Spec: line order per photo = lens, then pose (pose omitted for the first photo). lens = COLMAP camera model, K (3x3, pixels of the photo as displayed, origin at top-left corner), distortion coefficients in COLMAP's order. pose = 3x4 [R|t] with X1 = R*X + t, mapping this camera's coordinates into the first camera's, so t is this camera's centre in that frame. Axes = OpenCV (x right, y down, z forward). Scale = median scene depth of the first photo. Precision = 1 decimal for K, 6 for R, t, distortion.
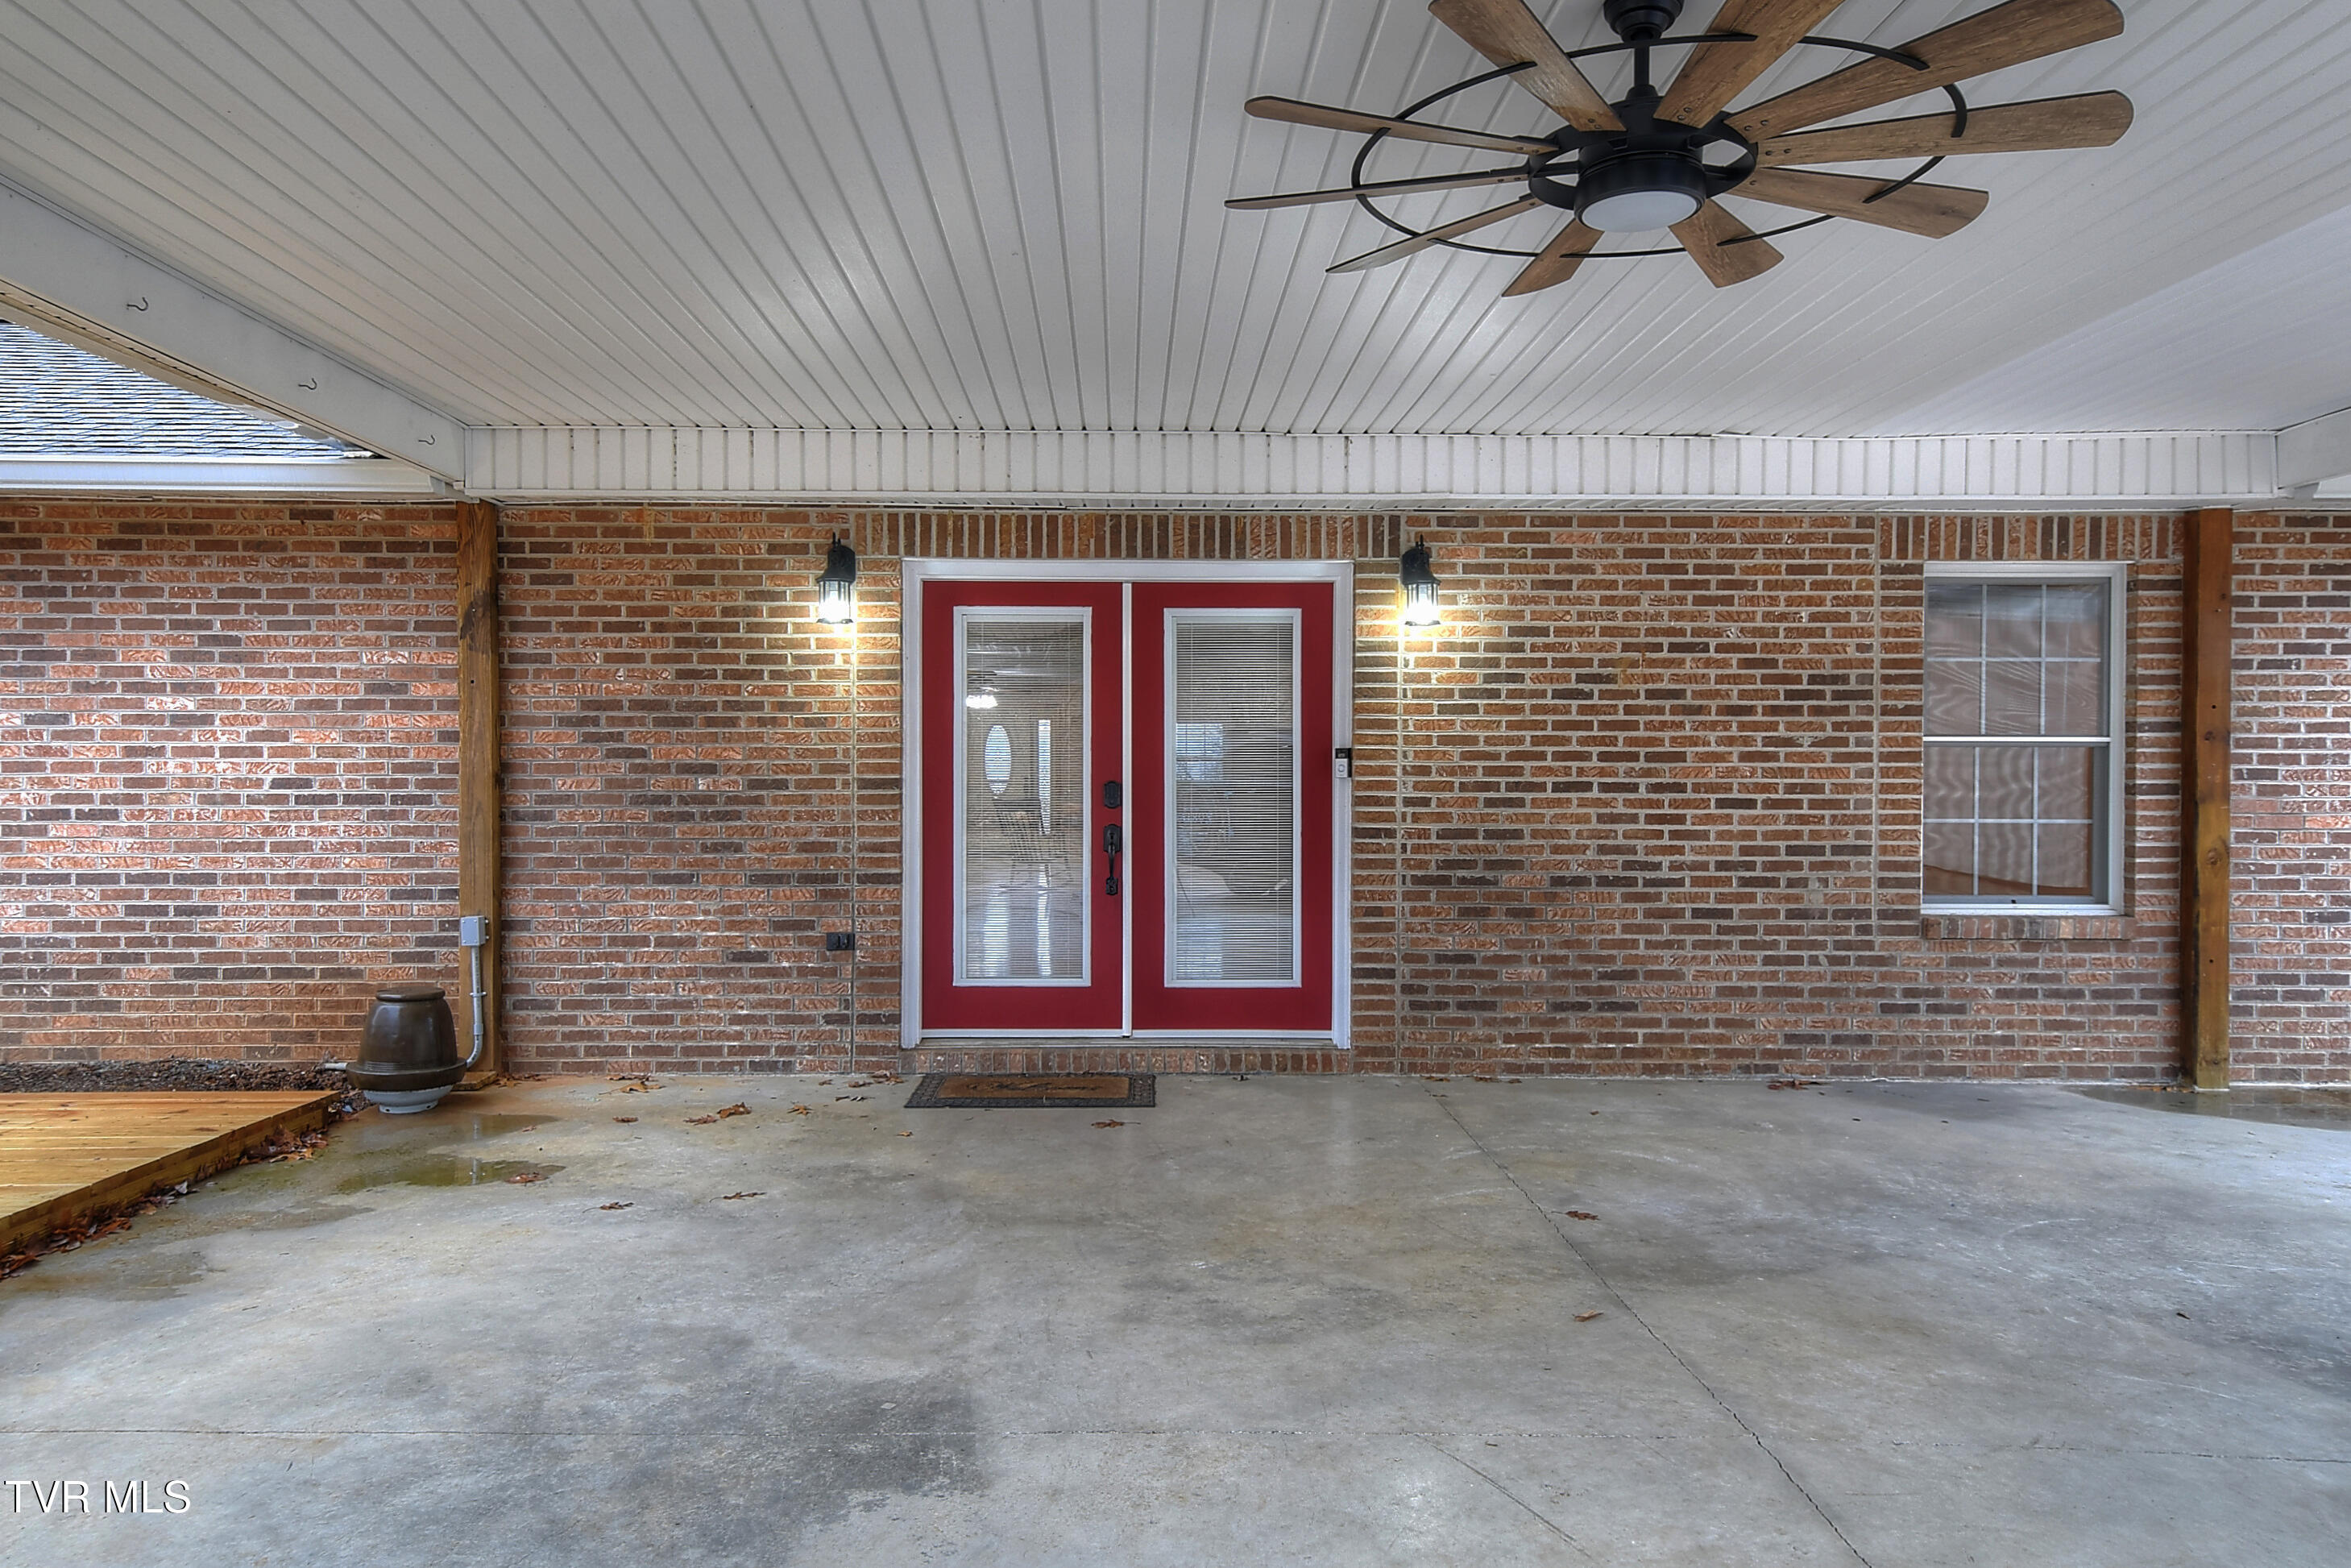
lens RADIAL K [[1505.6, 0, 1175.5], [0, 1505.6, 784.0], [0, 0, 1]] dist [0.023724, -0.000400]
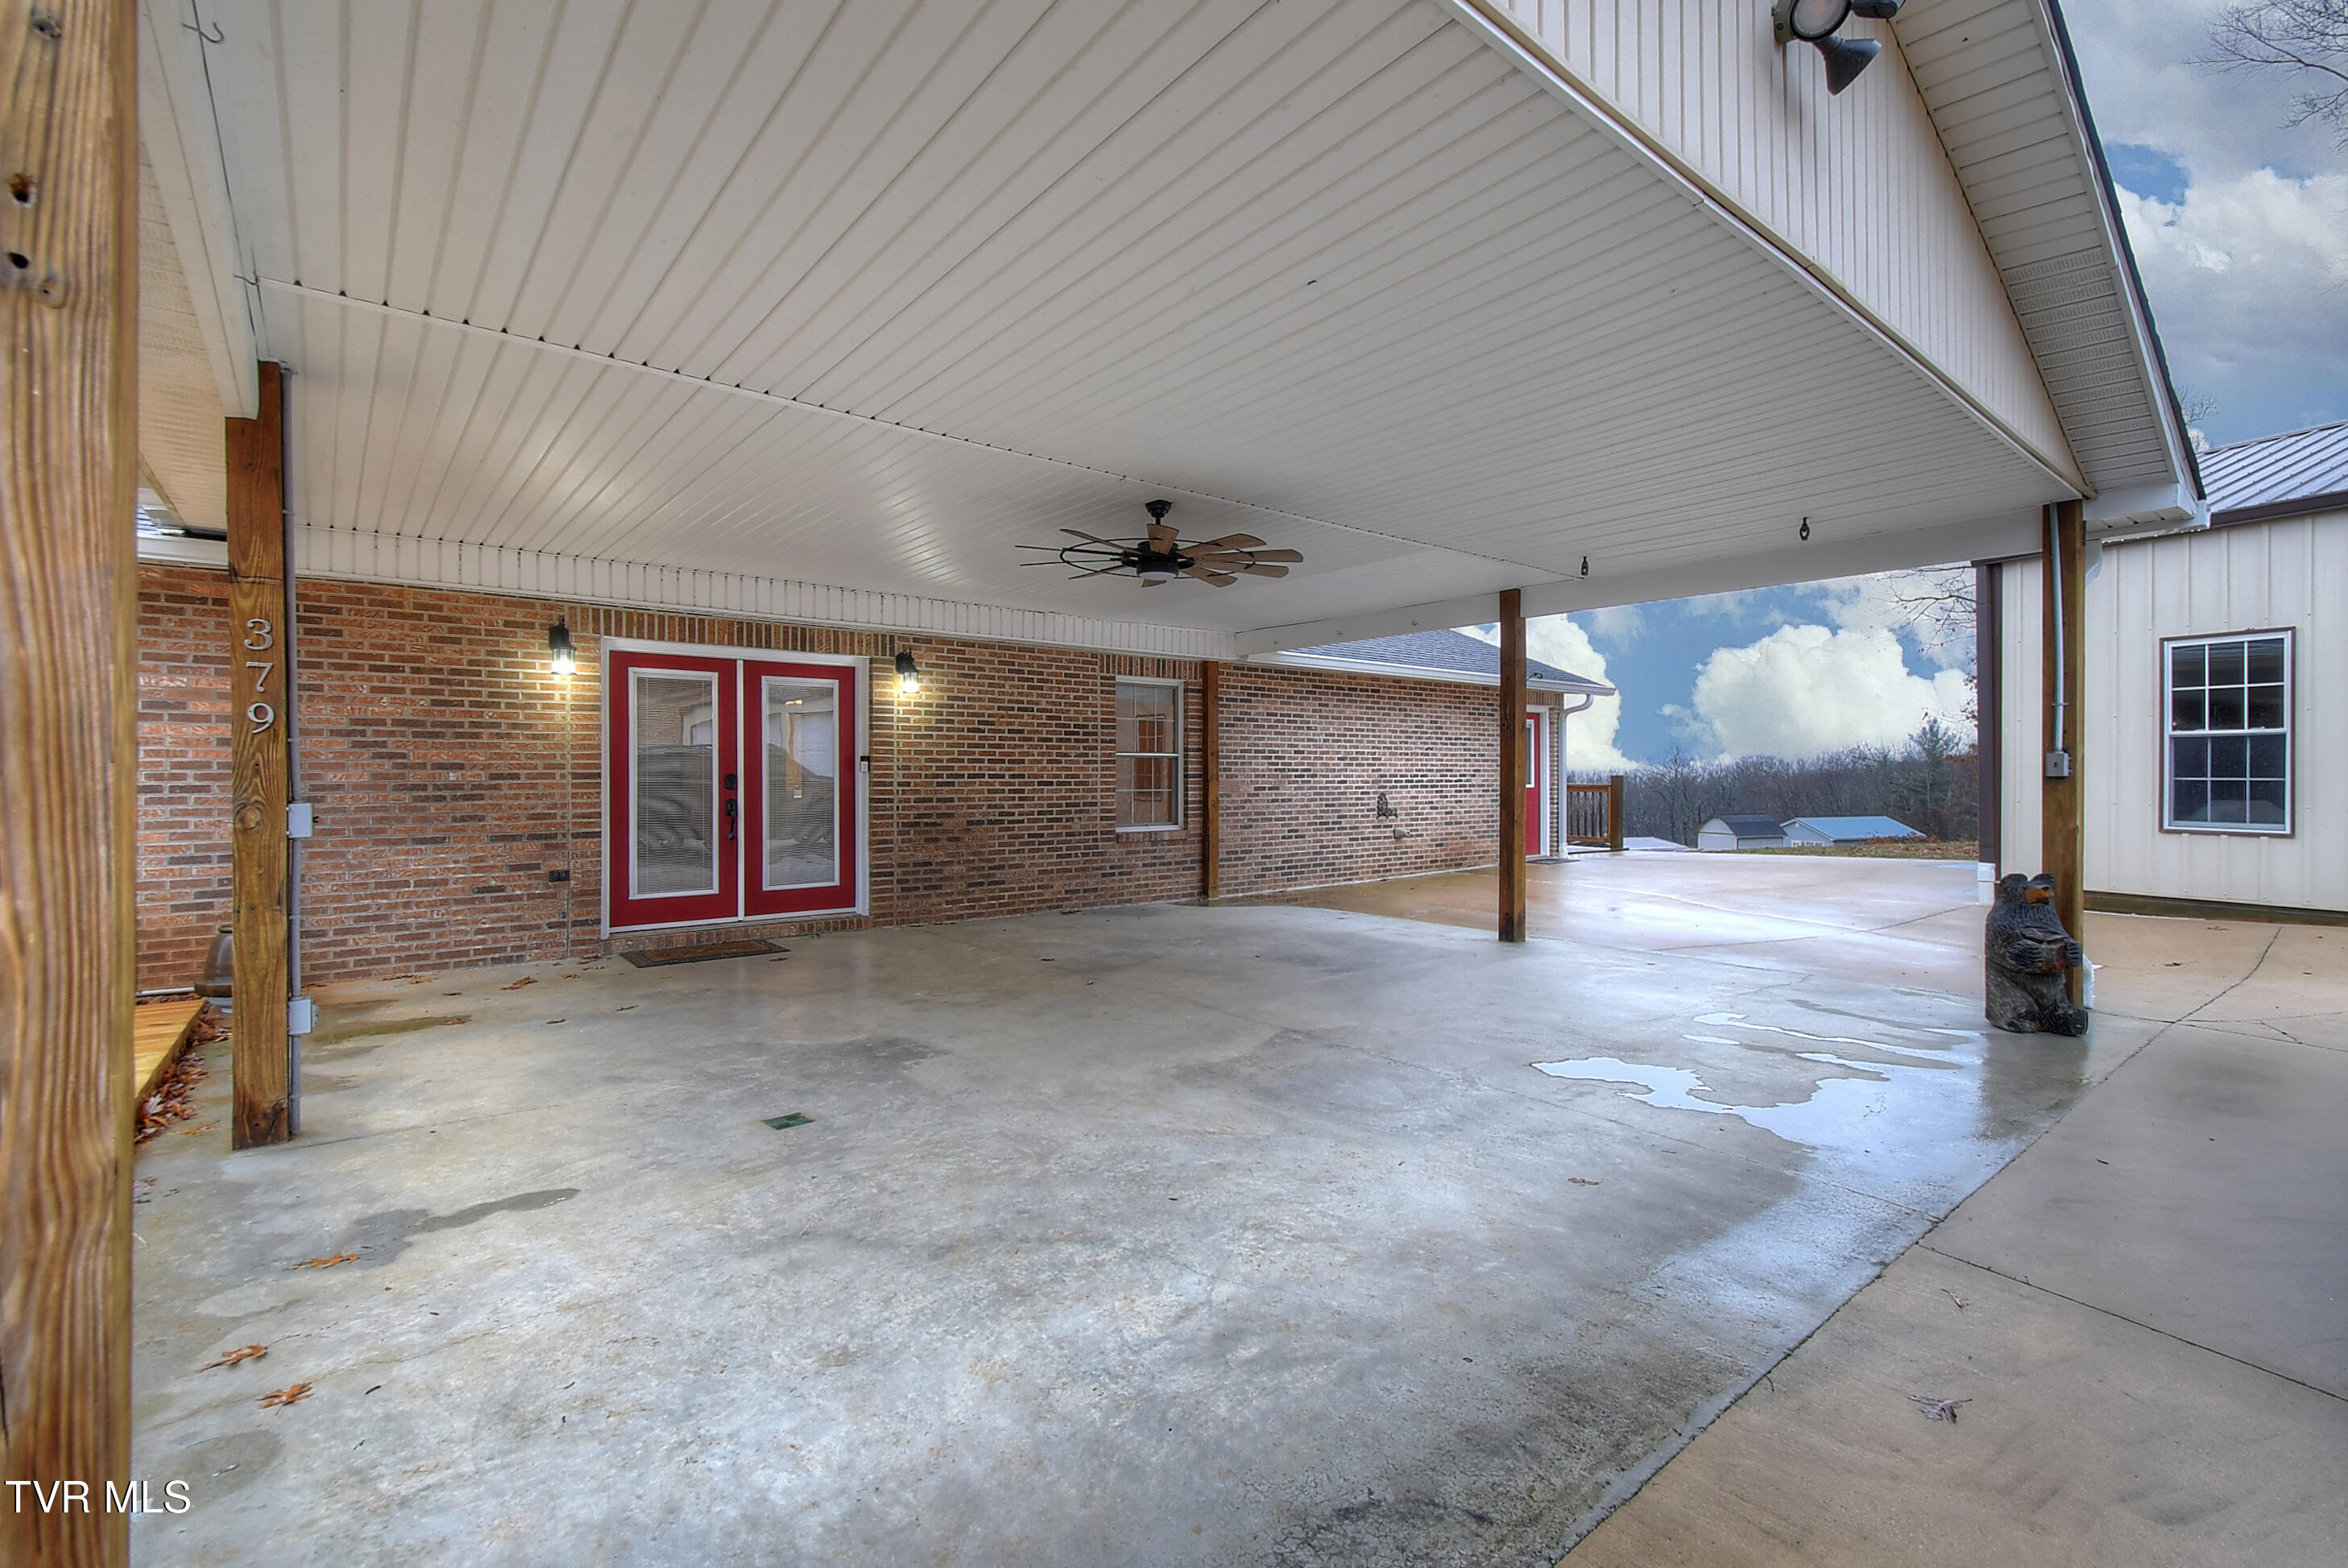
lens RADIAL K [[1032.2, 0, 1165.0], [0, 1032.2, 778.2], [0, 0, 1]] dist [0.003205, -0.008140]
pose [[0.785115, -0.005233, 0.619328, -0.393167], [0.006329, 0.999980, 0.000425, 0.005804], [-0.619318, 0.003586, 0.785132, -0.243851]]
